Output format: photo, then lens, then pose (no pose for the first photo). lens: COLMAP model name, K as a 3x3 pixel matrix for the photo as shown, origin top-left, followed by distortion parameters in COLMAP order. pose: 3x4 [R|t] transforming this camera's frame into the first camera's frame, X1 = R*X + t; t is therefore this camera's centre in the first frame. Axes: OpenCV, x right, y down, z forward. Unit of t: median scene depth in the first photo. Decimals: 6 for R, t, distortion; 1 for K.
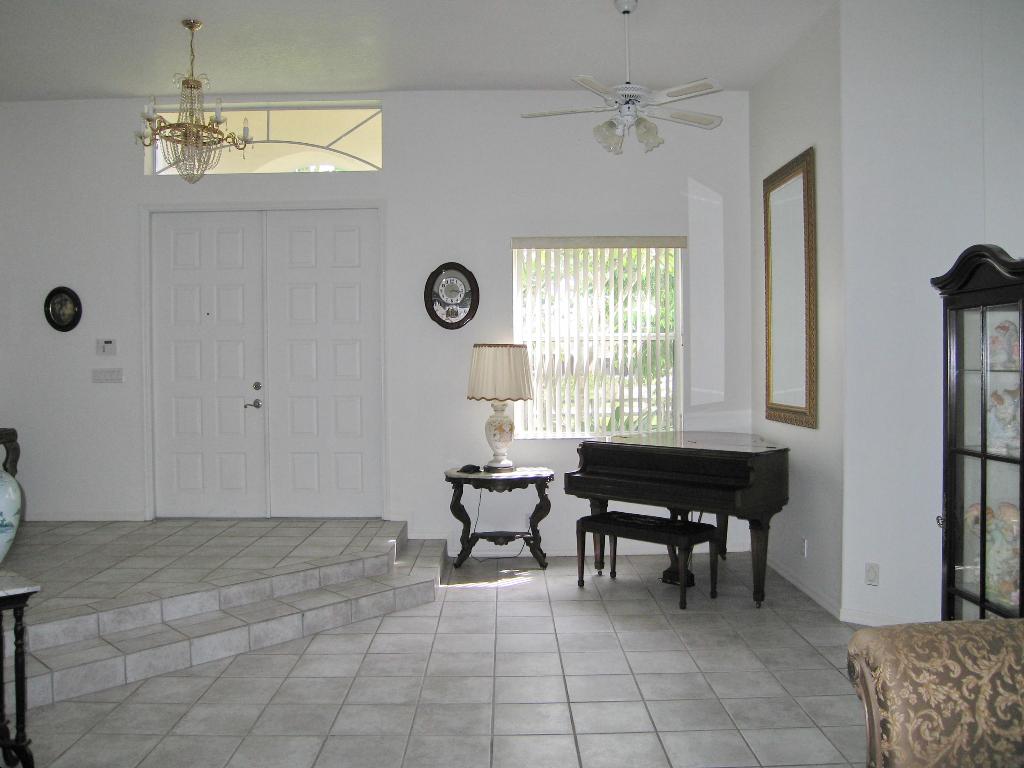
lens RADIAL K [[844.1, 0, 509.2], [0, 844.1, 383.2], [0, 0, 1]] dist [-0.140014, 0.104625]
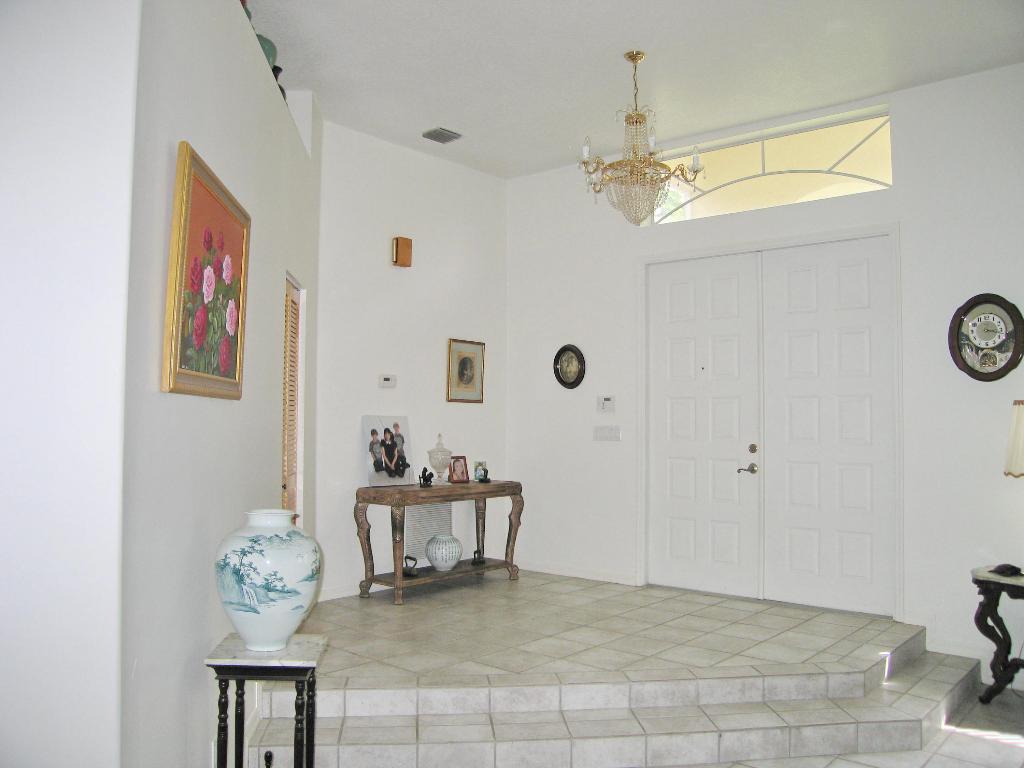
lens RADIAL K [[844.1, 0, 509.2], [0, 844.1, 383.2], [0, 0, 1]] dist [-0.140014, 0.104625]
pose [[0.757846, -0.015781, -0.652242, 0.088954], [-0.028496, 0.997953, -0.057255, -0.008457], [0.651810, 0.061977, 0.755845, 0.174192]]
